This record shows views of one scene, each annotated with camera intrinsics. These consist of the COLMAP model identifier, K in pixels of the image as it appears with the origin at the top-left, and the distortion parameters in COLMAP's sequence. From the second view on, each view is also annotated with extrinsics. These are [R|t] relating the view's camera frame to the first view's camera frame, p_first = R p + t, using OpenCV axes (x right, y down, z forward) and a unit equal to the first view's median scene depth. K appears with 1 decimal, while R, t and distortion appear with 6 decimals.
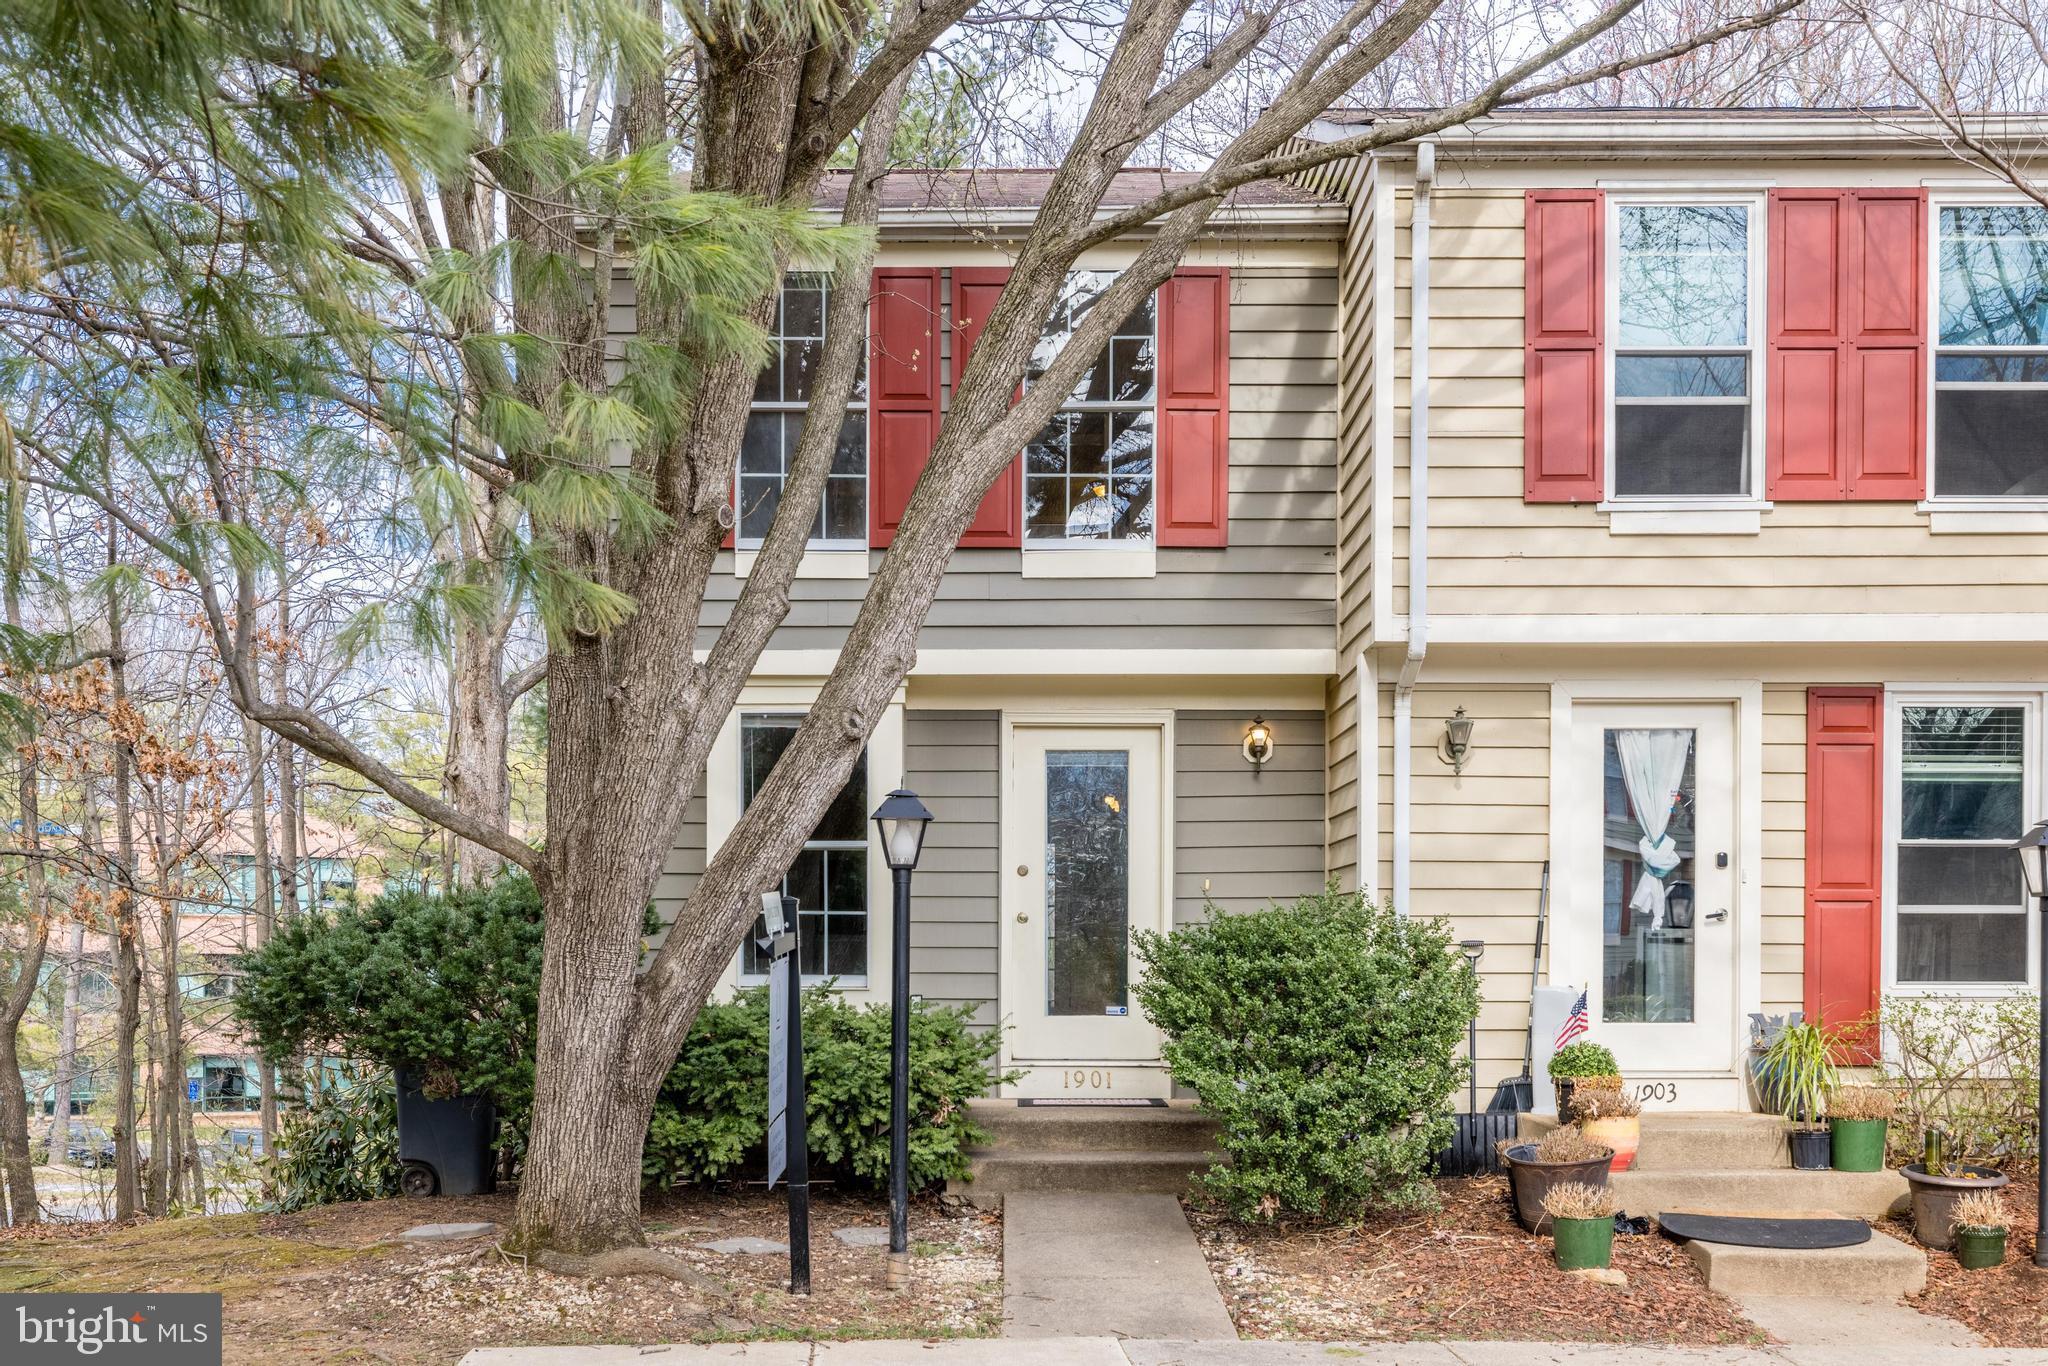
lens RADIAL K [[3322.9, 0, 1024.0], [0, 3322.9, 683.0], [0, 0, 1]] dist [0.024597, 0.021446]
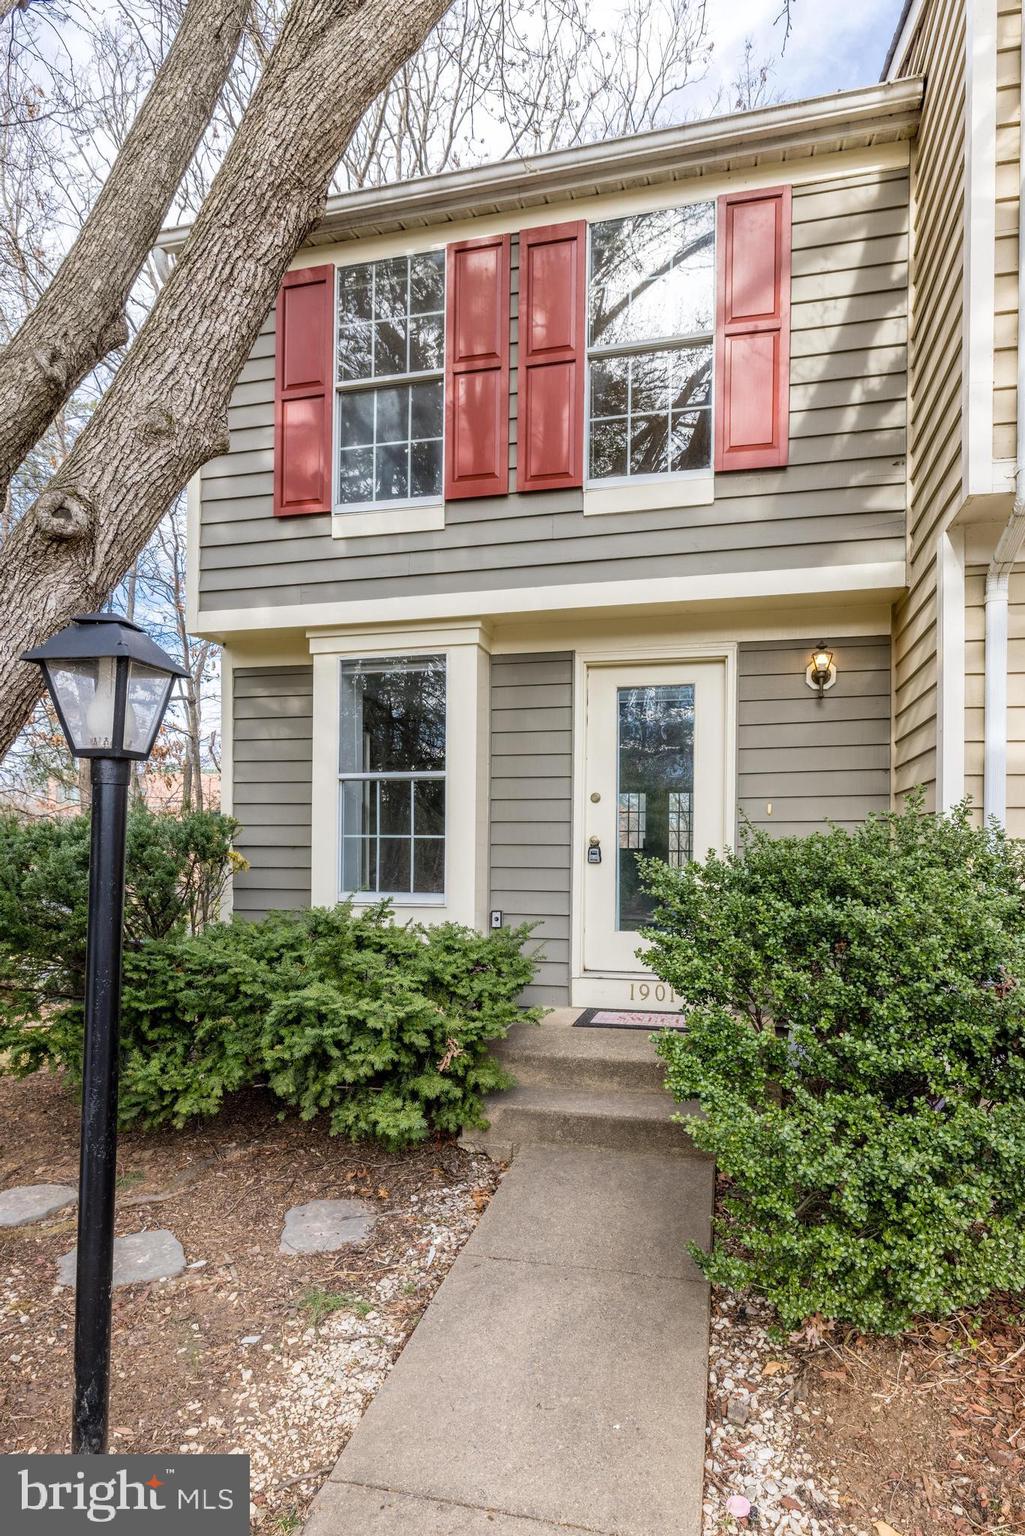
lens RADIAL K [[971.9, 0, 514.8], [0, 971.9, 829.1], [0, 0, 1]] dist [0.026685, -0.023998]
pose [[0.968093, -0.002976, -0.250575, 0.054960], [0.019012, 0.997920, 0.061599, 0.047236], [0.249871, -0.064398, 0.966135, 0.693707]]
